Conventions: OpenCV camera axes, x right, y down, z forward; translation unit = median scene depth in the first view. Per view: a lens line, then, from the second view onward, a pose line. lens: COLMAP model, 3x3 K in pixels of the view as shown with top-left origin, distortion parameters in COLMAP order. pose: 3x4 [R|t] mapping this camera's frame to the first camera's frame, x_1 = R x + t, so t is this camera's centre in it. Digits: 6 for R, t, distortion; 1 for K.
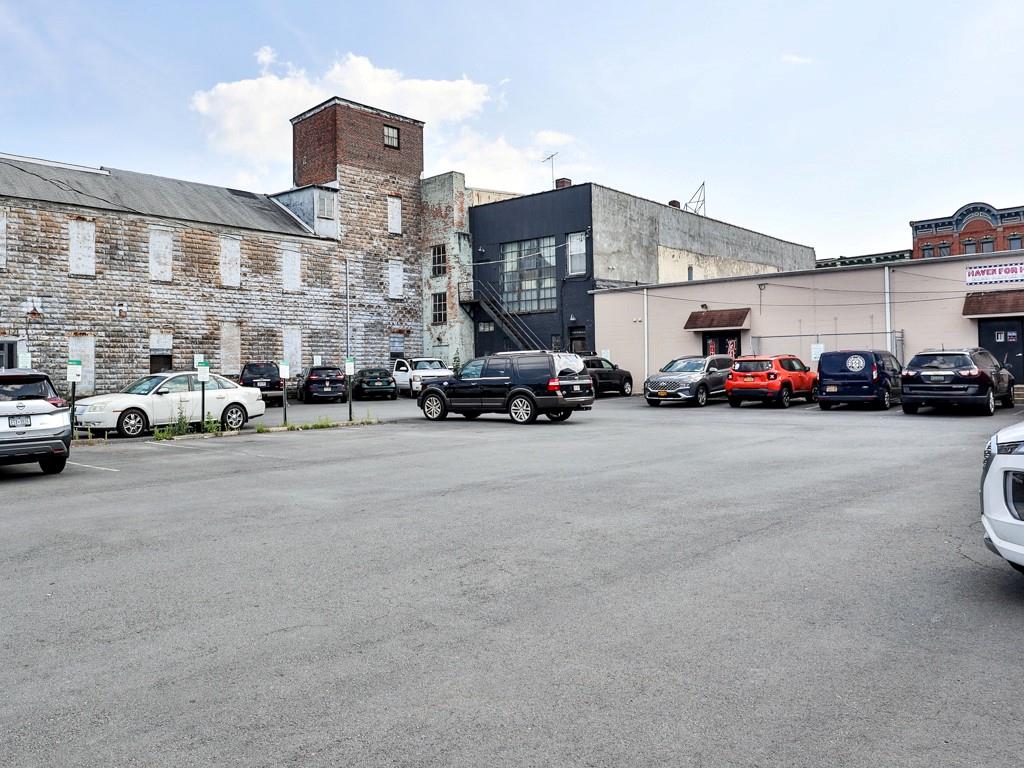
lens RADIAL K [[745.4, 0, 511.4], [0, 745.4, 348.5], [0, 0, 1]] dist [-0.006819, 0.000051]
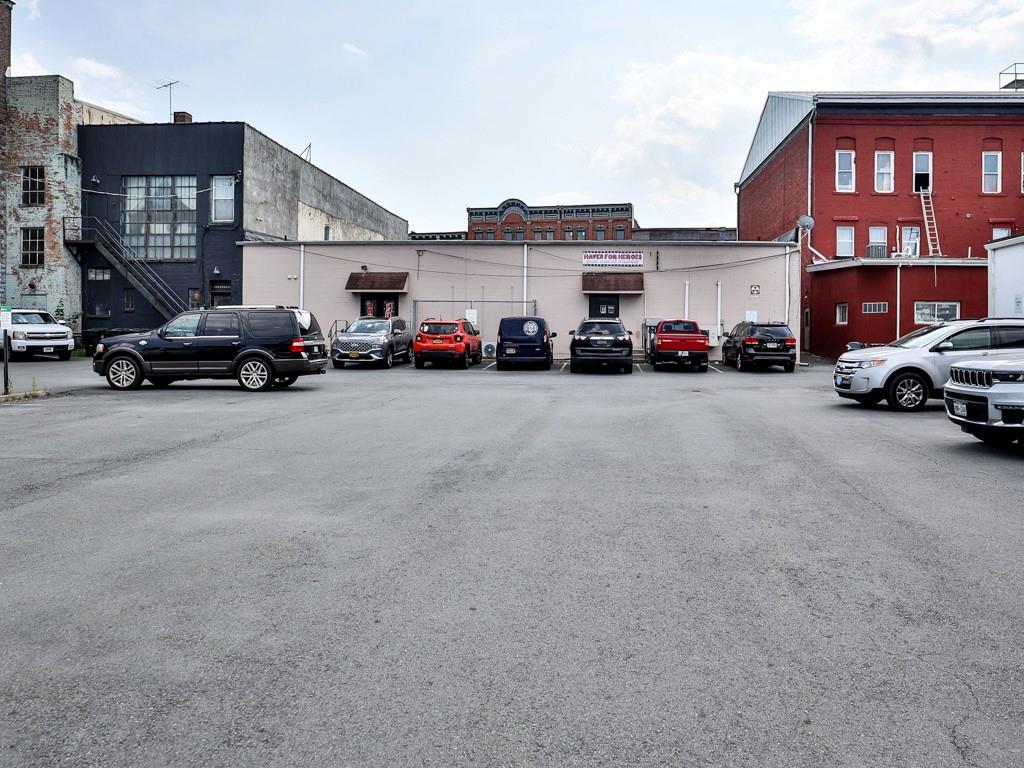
lens RADIAL K [[707.2, 0, 513.6], [0, 707.2, 345.1], [0, 0, 1]] dist [-0.045489, 0.031036]
pose [[0.805639, 0.007560, 0.592359, -0.125713], [-0.036133, 0.998684, 0.036396, 0.004888], [-0.591304, -0.050725, 0.804852, 0.101700]]
